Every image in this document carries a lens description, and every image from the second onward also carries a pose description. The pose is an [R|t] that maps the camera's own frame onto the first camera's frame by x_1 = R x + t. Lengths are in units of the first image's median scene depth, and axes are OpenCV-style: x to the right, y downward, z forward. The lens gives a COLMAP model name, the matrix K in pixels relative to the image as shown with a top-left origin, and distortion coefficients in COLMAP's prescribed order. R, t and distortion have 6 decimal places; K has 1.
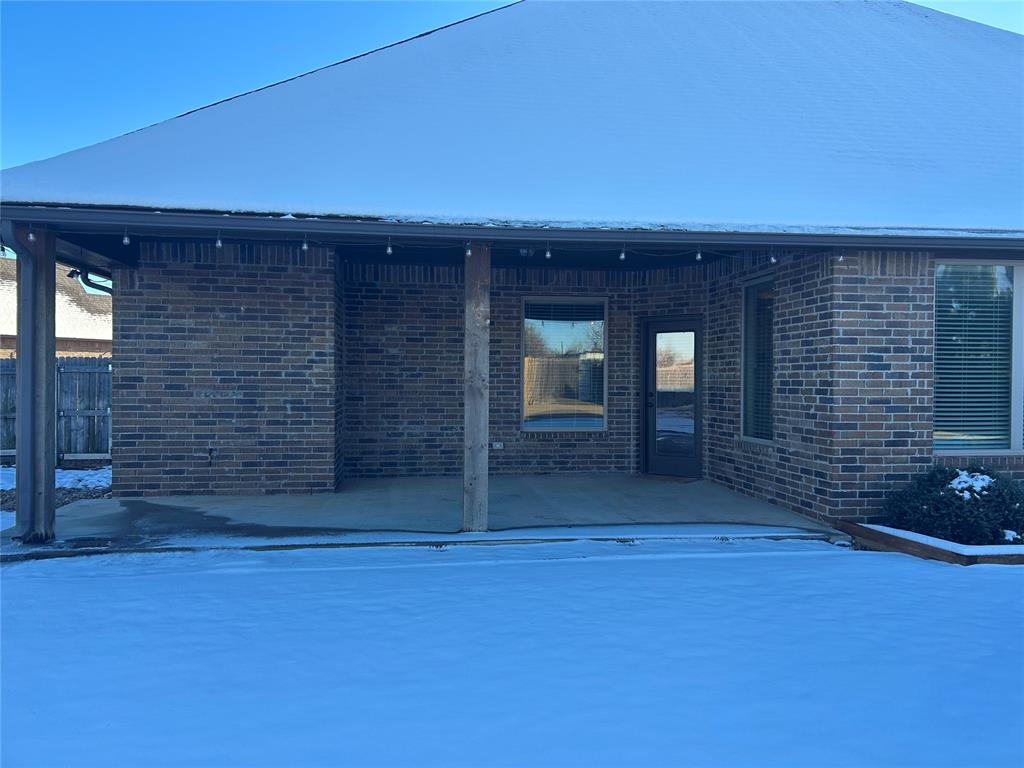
lens RADIAL K [[779.1, 0, 513.6], [0, 779.1, 386.9], [0, 0, 1]] dist [0.043014, -0.046506]
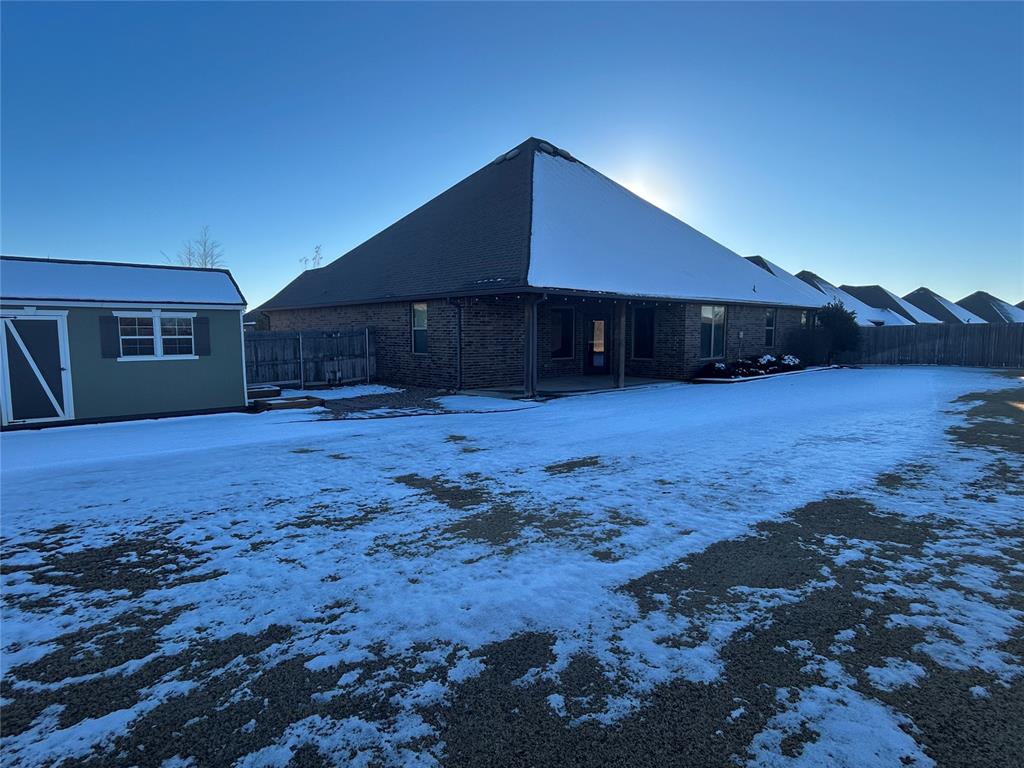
lens RADIAL K [[535.3, 0, 513.5], [0, 535.3, 383.6], [0, 0, 1]] dist [-0.000978, -0.000070]
pose [[0.820153, -0.059814, 0.569010, -1.324309], [0.010818, 0.995964, 0.089102, -0.028395], [-0.572043, -0.066922, 0.817489, -0.447630]]
